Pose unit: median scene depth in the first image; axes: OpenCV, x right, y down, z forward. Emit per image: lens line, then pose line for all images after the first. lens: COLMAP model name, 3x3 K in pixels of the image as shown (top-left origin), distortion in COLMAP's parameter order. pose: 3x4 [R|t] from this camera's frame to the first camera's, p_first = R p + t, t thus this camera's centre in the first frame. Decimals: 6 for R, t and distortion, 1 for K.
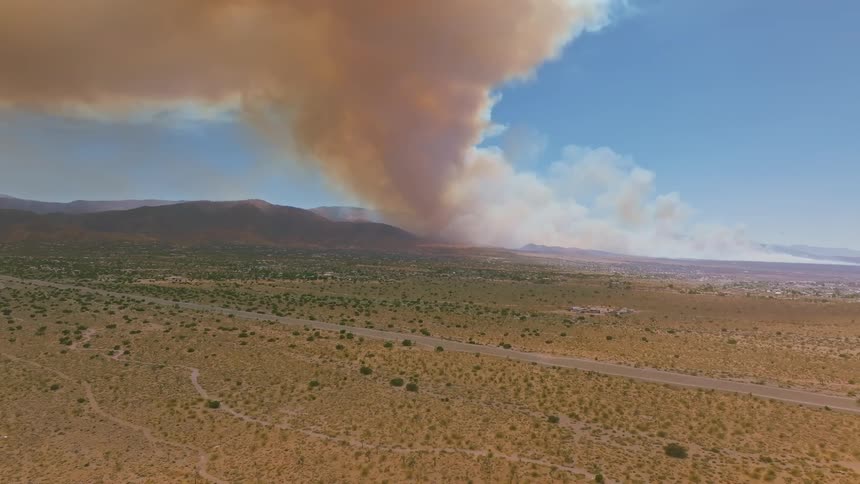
lens RADIAL K [[653.3, 0, 429.0], [0, 653.3, 240.3], [0, 0, 1]] dist [0.041026, 0.002004]
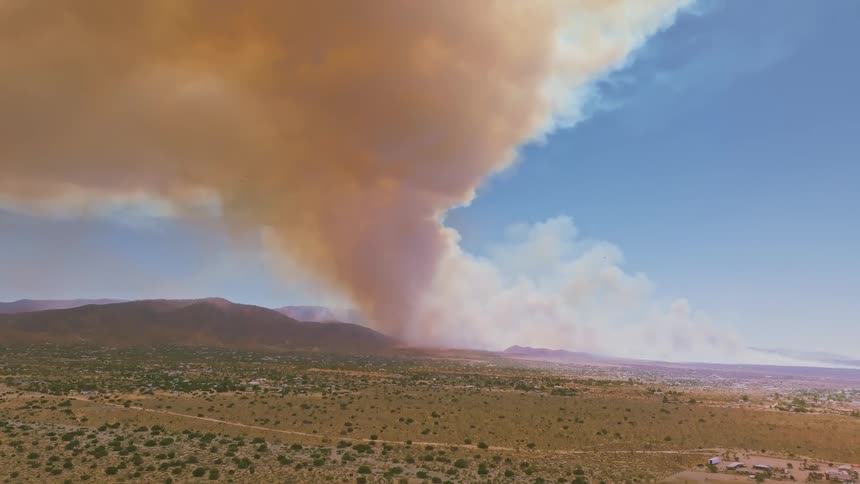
lens RADIAL K [[616.4, 0, 430.7], [0, 616.4, 248.4], [0, 0, 1]] dist [0.001245, 0.013680]
pose [[0.999095, 0.005894, 0.042125, 0.001989], [0.000787, 0.987622, -0.156851, 0.007073], [-0.042528, 0.156742, 0.986724, 0.160425]]
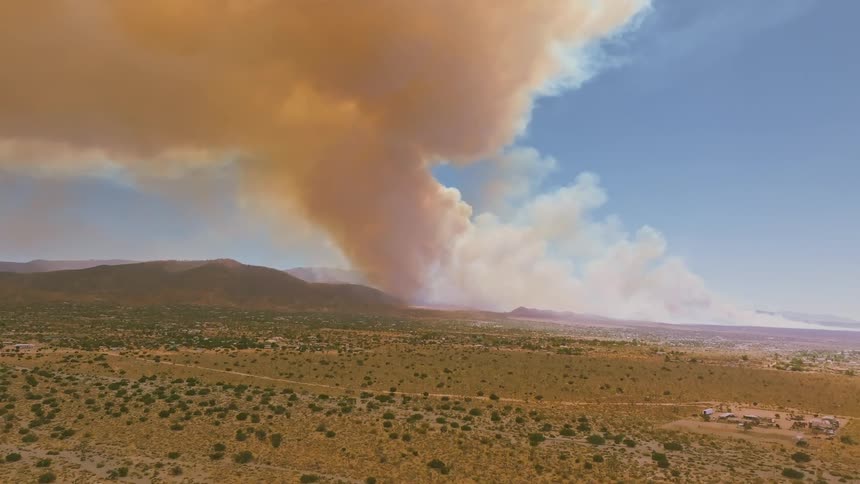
lens RADIAL K [[616.4, 0, 429.5], [0, 616.4, 242.0], [0, 0, 1]] dist [0.001245, 0.013680]
pose [[0.999517, 0.007082, 0.030251, -0.000670], [-0.003844, 0.994381, -0.105789, 0.007477], [-0.030831, 0.105622, 0.993928, 0.151359]]
